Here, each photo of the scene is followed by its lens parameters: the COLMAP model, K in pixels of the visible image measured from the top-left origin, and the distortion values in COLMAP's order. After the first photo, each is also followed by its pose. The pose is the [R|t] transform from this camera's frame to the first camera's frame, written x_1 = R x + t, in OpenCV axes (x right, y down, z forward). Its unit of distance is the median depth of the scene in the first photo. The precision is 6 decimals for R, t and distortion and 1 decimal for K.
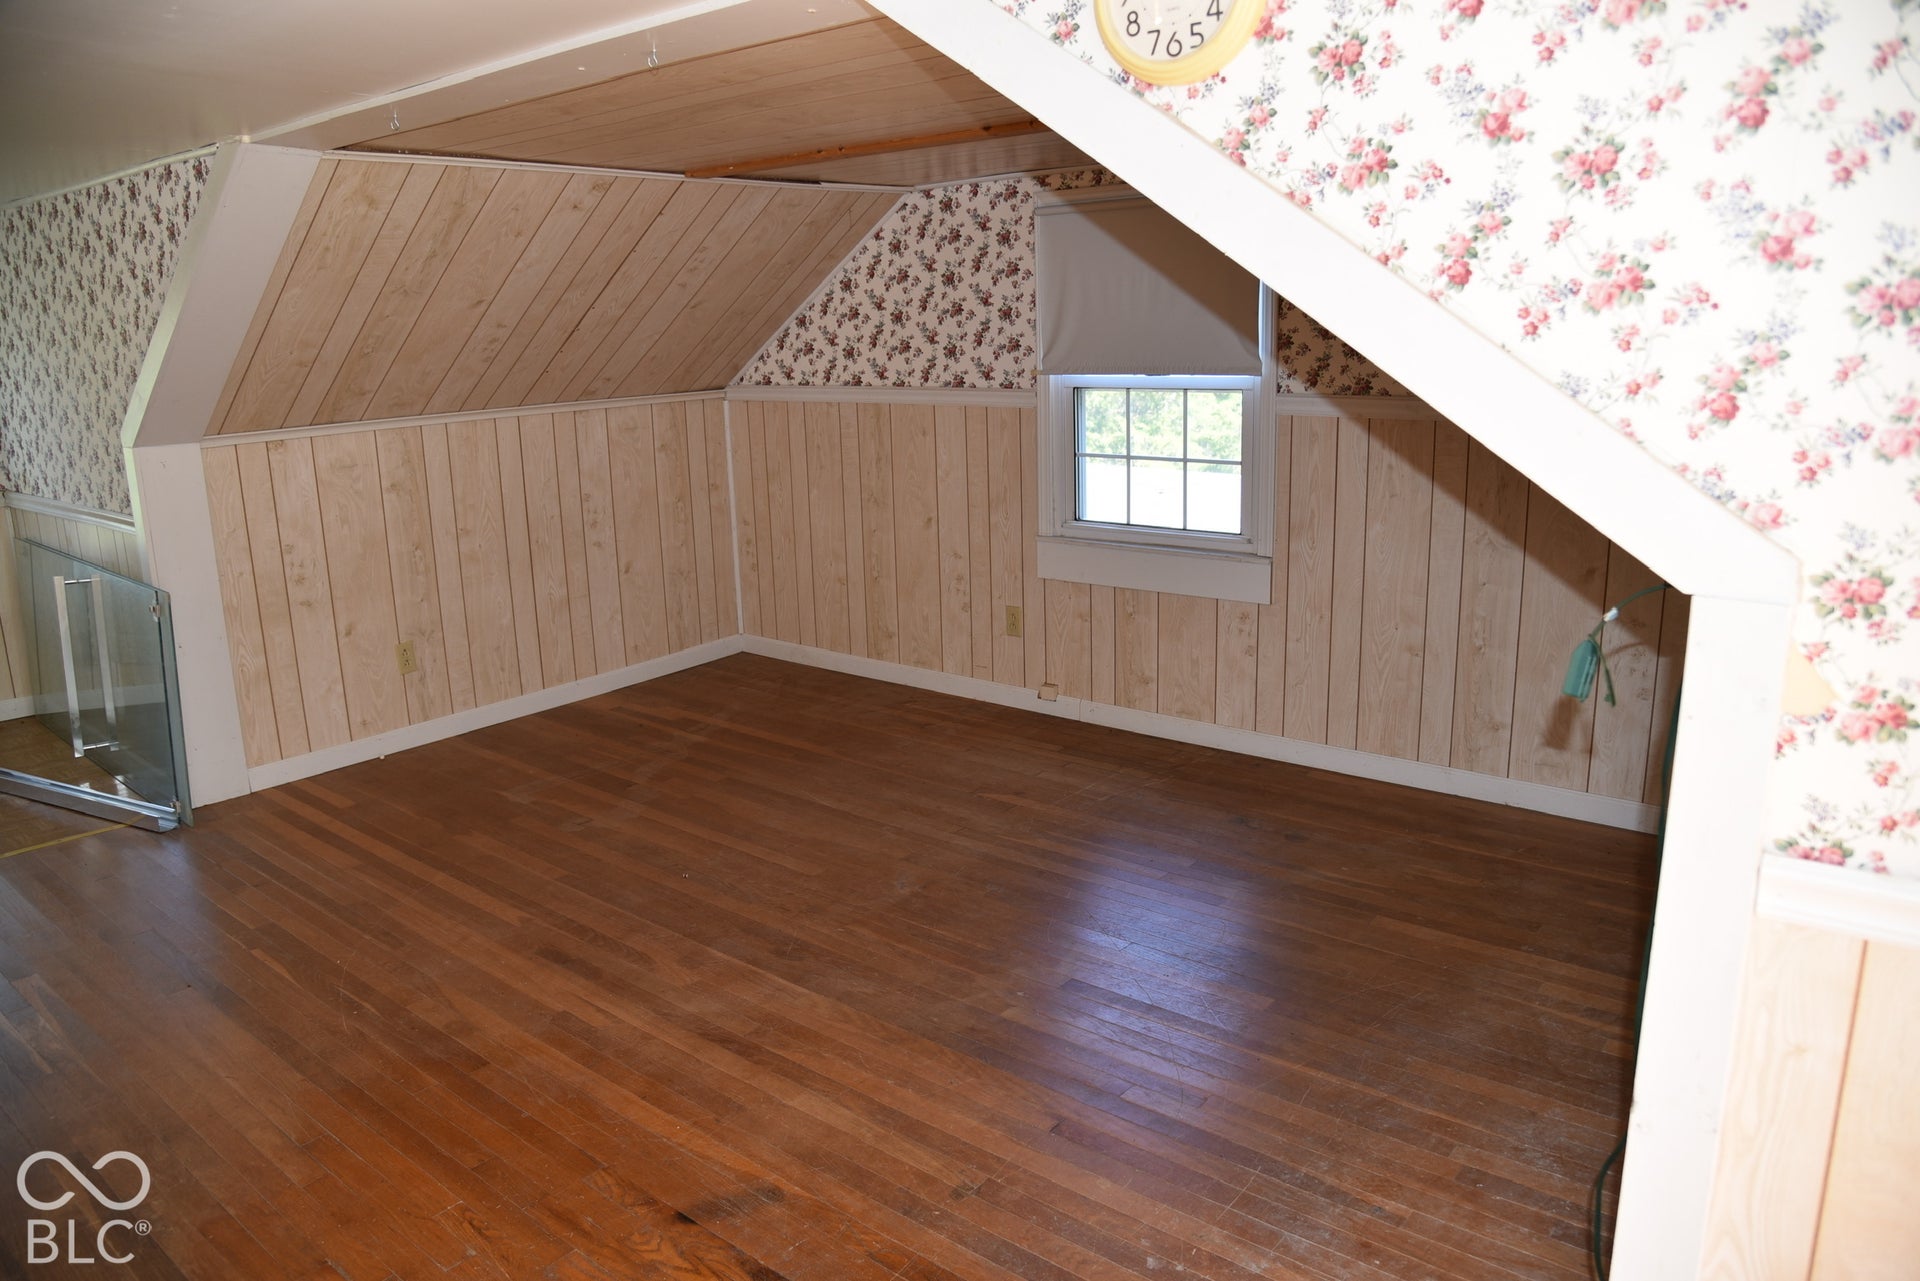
lens RADIAL K [[1330.1, 0, 957.4], [0, 1330.1, 652.8], [0, 0, 1]] dist [-0.114715, 0.069878]
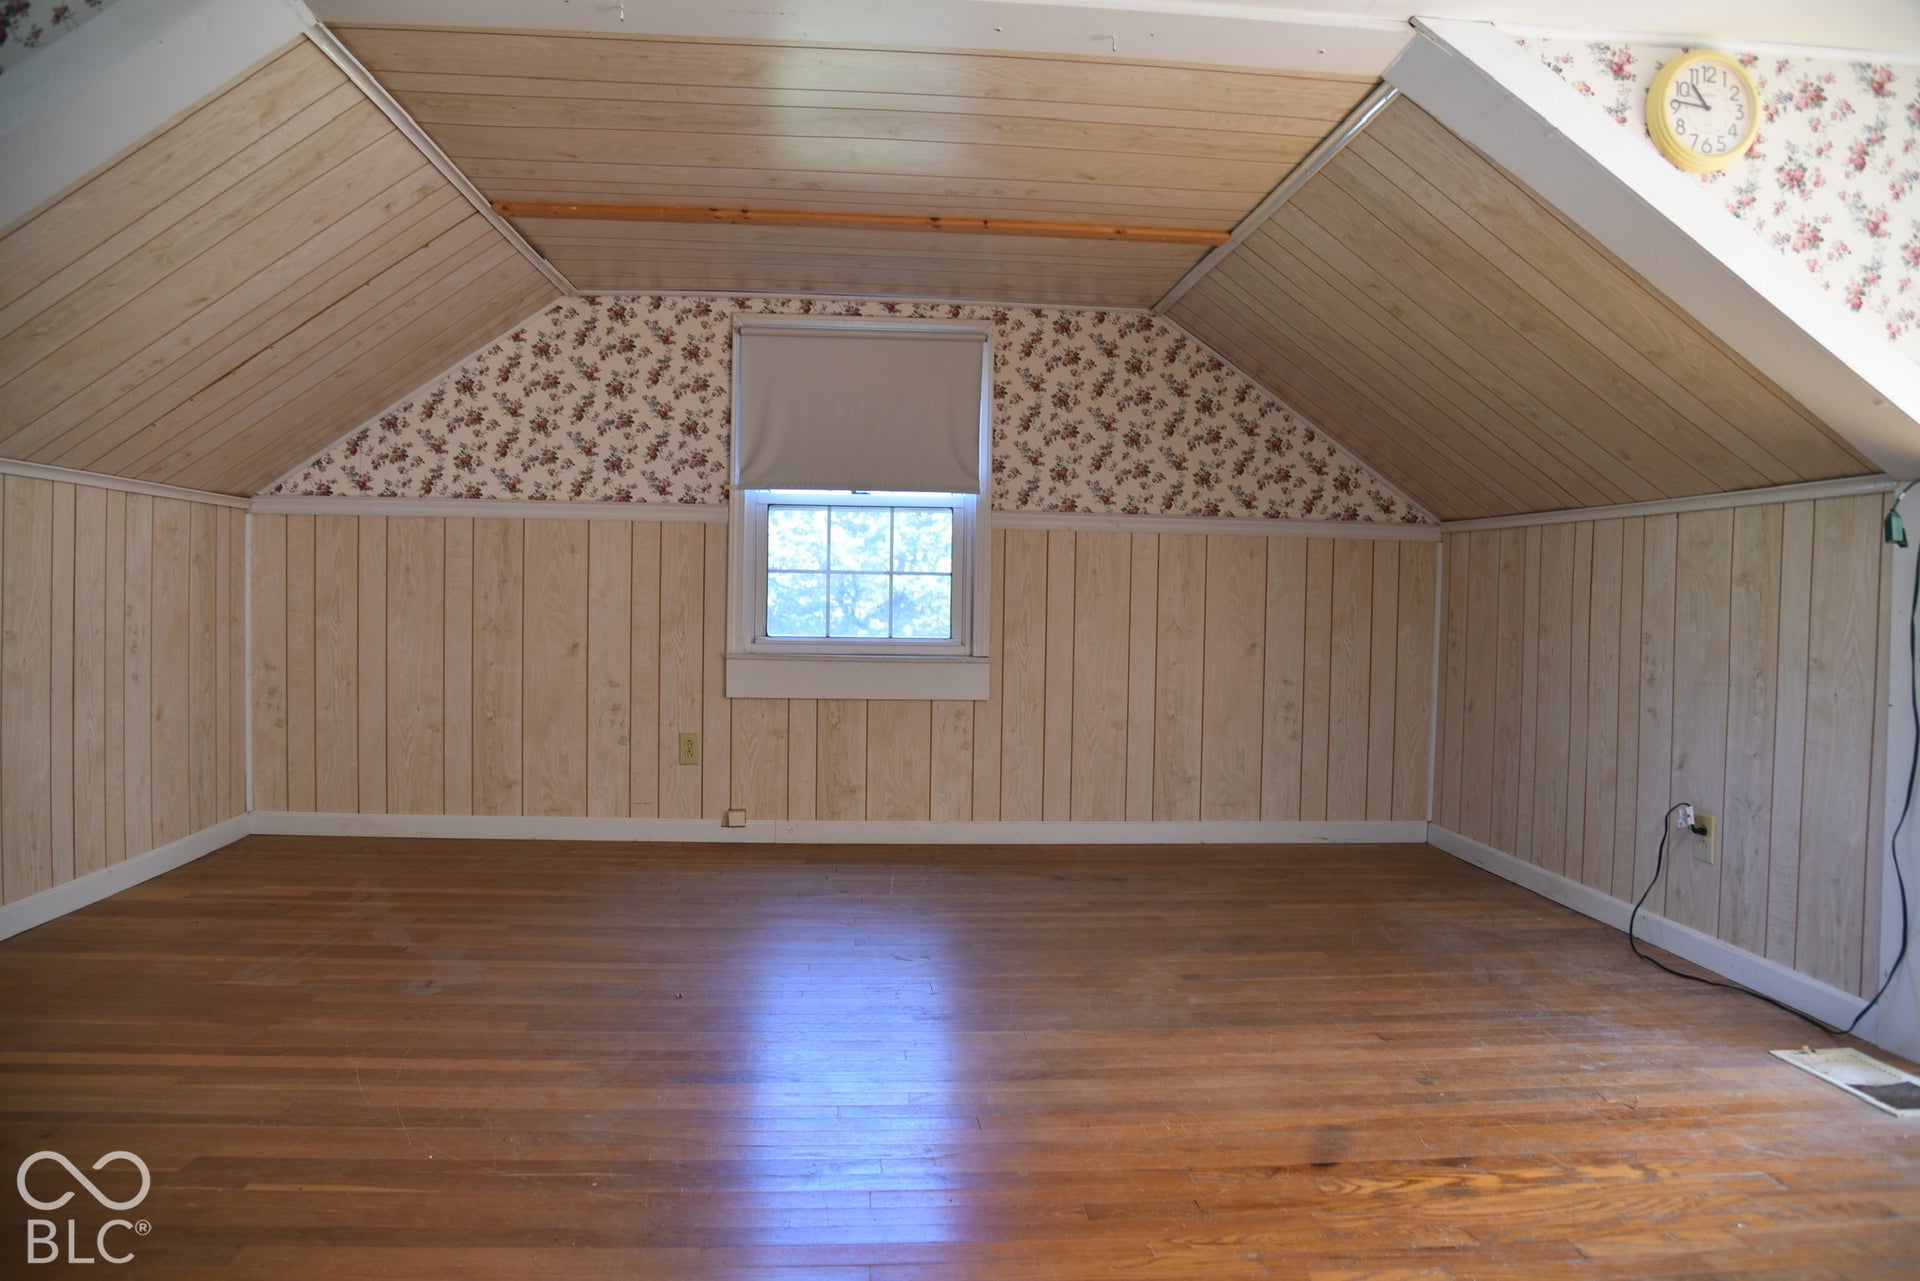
lens RADIAL K [[1330.1, 0, 970.9], [0, 1330.1, 649.2], [0, 0, 1]] dist [-0.114715, 0.069878]
pose [[0.709270, 0.015921, 0.704757, -0.497984], [0.133620, 0.978584, -0.156584, 0.084541], [-0.692157, 0.205230, 0.691953, 0.207157]]
